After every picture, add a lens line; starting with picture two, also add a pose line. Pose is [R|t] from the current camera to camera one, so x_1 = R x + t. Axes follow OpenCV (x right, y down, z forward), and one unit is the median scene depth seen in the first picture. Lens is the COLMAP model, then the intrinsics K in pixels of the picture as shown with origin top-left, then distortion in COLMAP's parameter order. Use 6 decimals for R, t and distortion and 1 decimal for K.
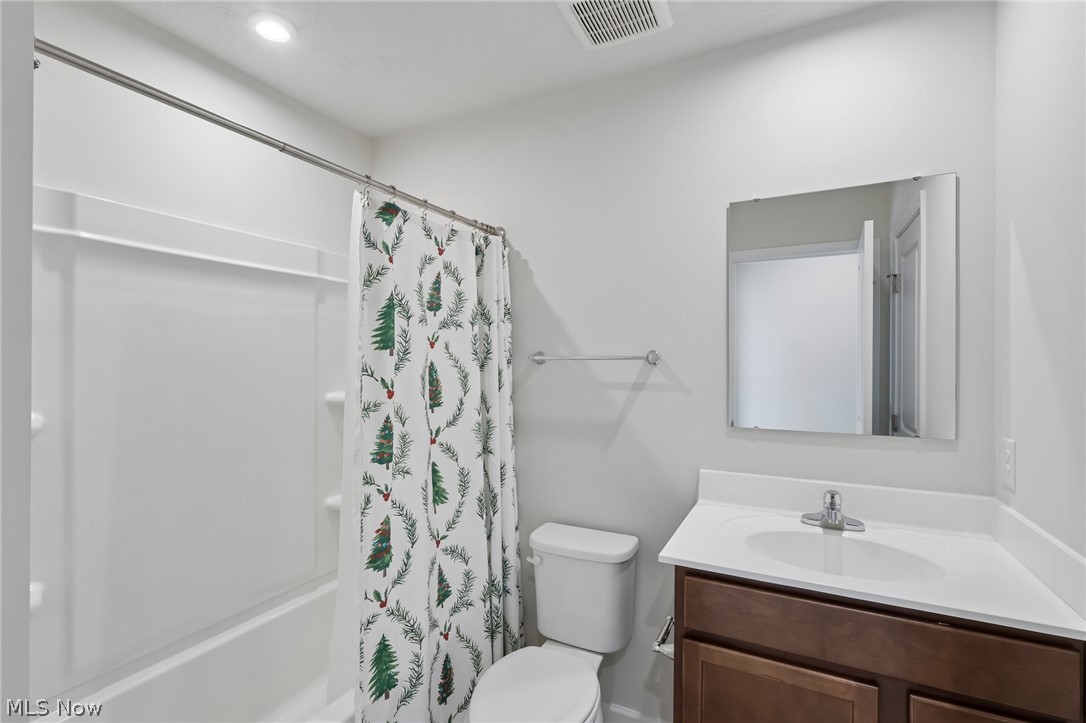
lens RADIAL K [[502.4, 0, 542.0], [0, 502.4, 361.4], [0, 0, 1]] dist [-0.001865, 0.000026]
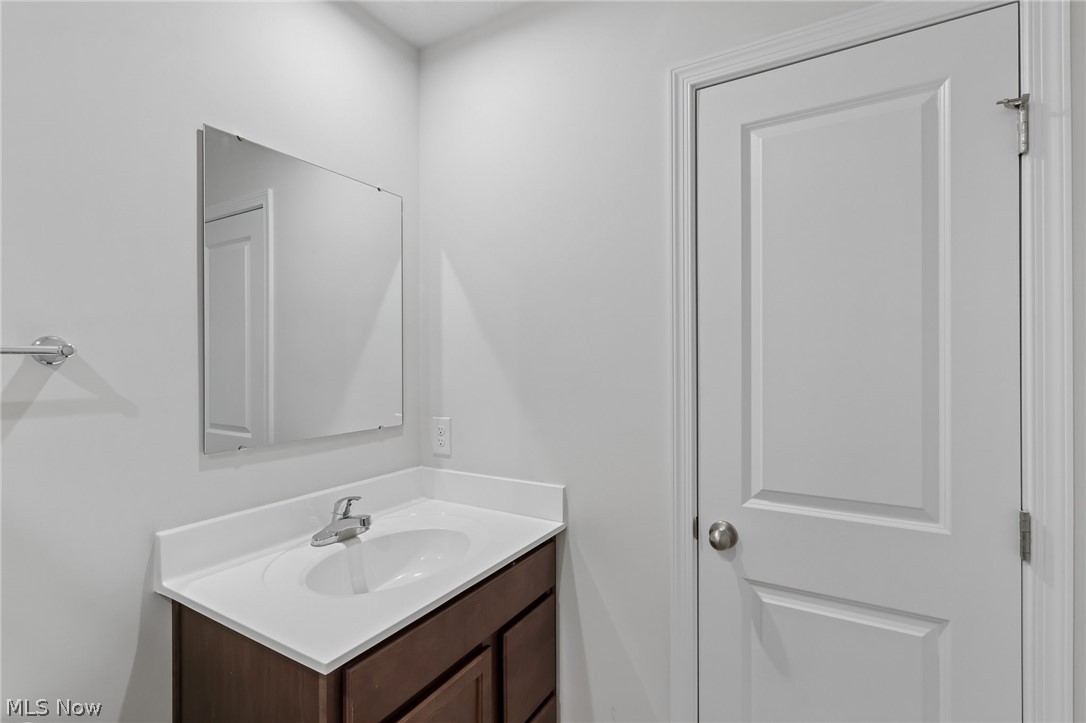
lens RADIAL K [[502.4, 0, 542.0], [0, 502.4, 361.4], [0, 0, 1]] dist [-0.001865, 0.000026]
pose [[0.077692, -0.007446, 0.996950, -0.311568], [-0.000527, 0.999972, 0.007510, -0.000871], [-0.996977, -0.001109, 0.077686, 0.568977]]
